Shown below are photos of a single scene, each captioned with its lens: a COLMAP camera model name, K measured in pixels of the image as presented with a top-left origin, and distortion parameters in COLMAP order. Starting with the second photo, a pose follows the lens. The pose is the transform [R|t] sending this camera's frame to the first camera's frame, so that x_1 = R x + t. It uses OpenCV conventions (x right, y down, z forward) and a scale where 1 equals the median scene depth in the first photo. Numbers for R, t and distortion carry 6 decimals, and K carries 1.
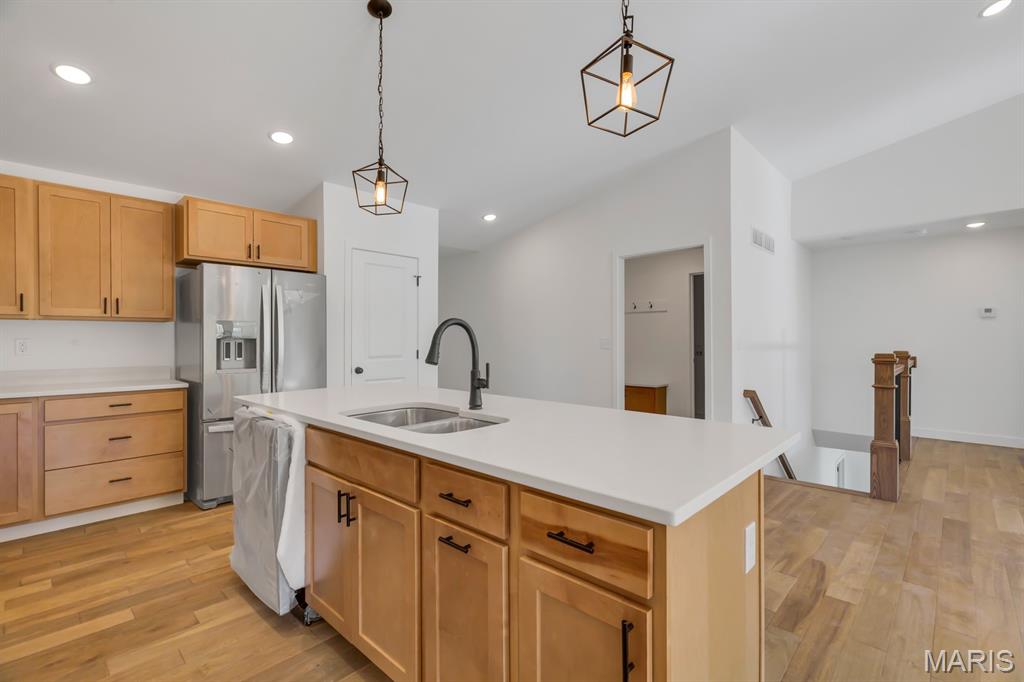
lens RADIAL K [[466.4, 0, 516.6], [0, 466.4, 338.5], [0, 0, 1]] dist [-0.001426, 0.001471]
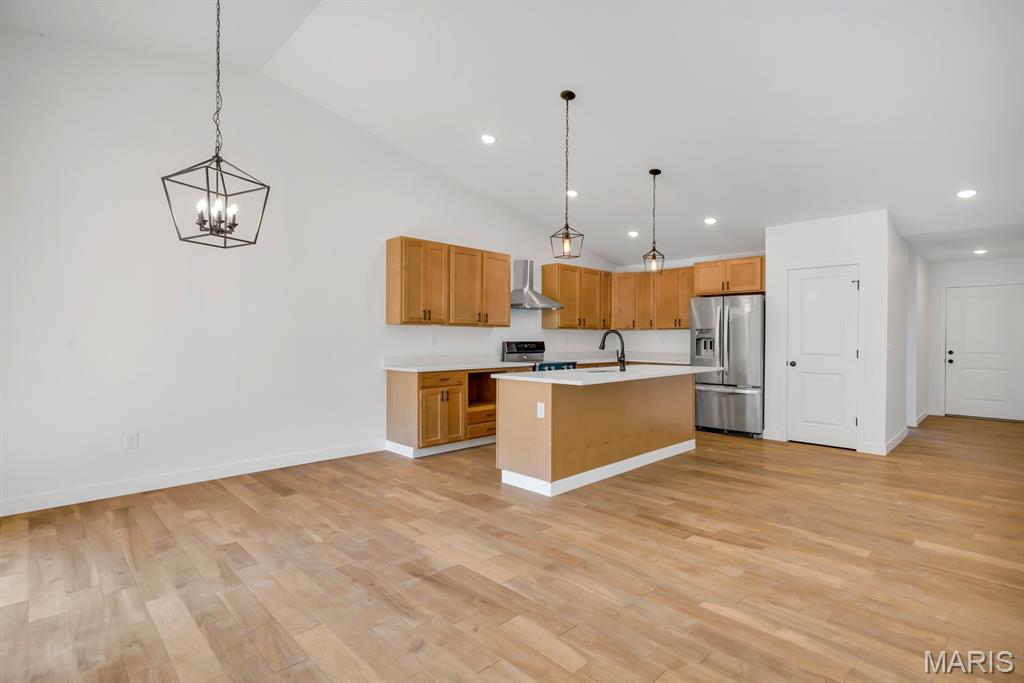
lens RADIAL K [[503.9, 0, 514.3], [0, 503.9, 342.3], [0, 0, 1]] dist [-0.004514, -0.000731]
pose [[-0.041552, 0.008927, -0.999096, 1.414865], [-0.003805, 0.999951, 0.009093, -0.000462], [0.999129, 0.004180, -0.041516, 0.377266]]
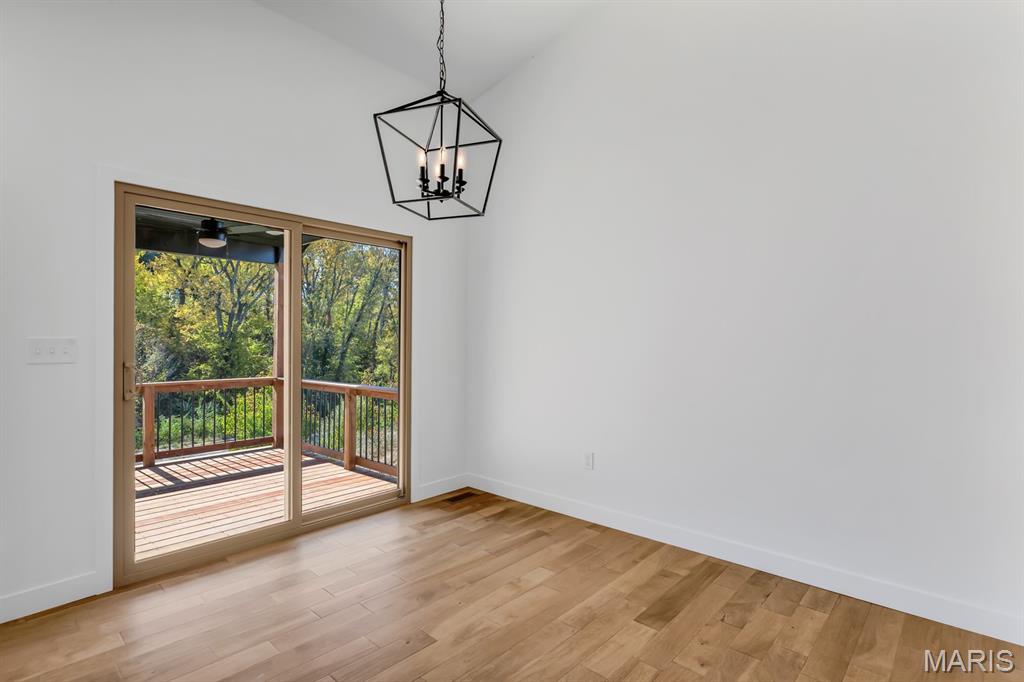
lens RADIAL K [[503.9, 0, 515.3], [0, 503.9, 345.1], [0, 0, 1]] dist [-0.004514, -0.000731]
pose [[-0.999901, 0.000290, -0.014082, 0.420726], [0.000085, 0.999893, 0.014610, -0.006080], [0.014085, 0.014607, -0.999794, 0.460670]]
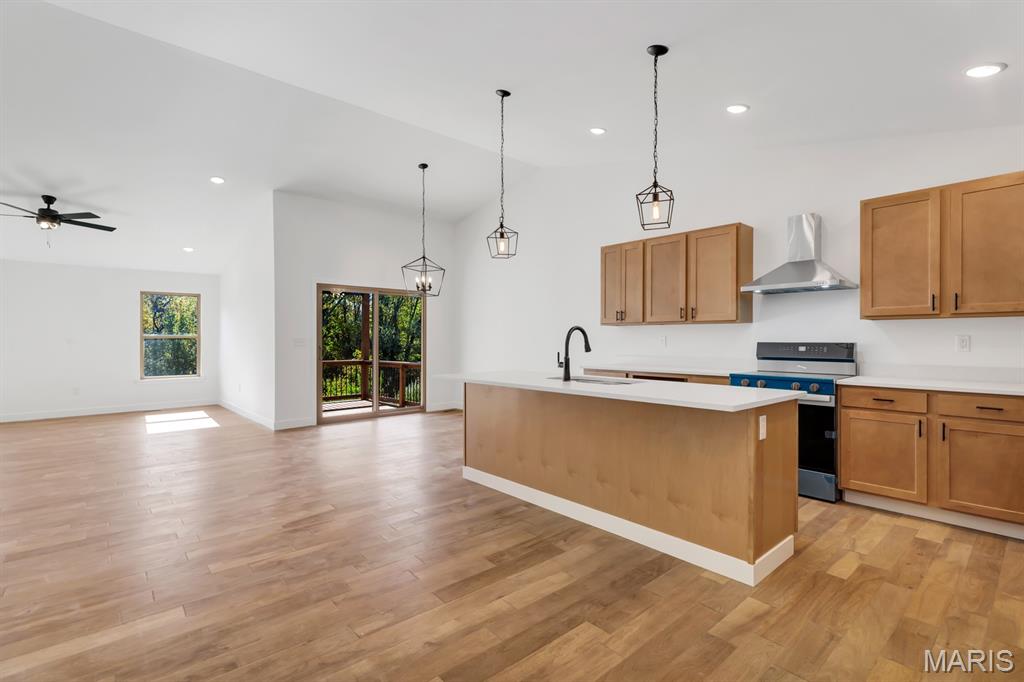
lens RADIAL K [[466.4, 0, 515.3], [0, 466.4, 342.3], [0, 0, 1]] dist [-0.001426, 0.001471]
pose [[-0.995993, 0.001799, 0.089418, -0.033280], [0.002653, 0.999952, 0.009437, 0.000700], [-0.089397, 0.009637, -0.995949, 1.655029]]
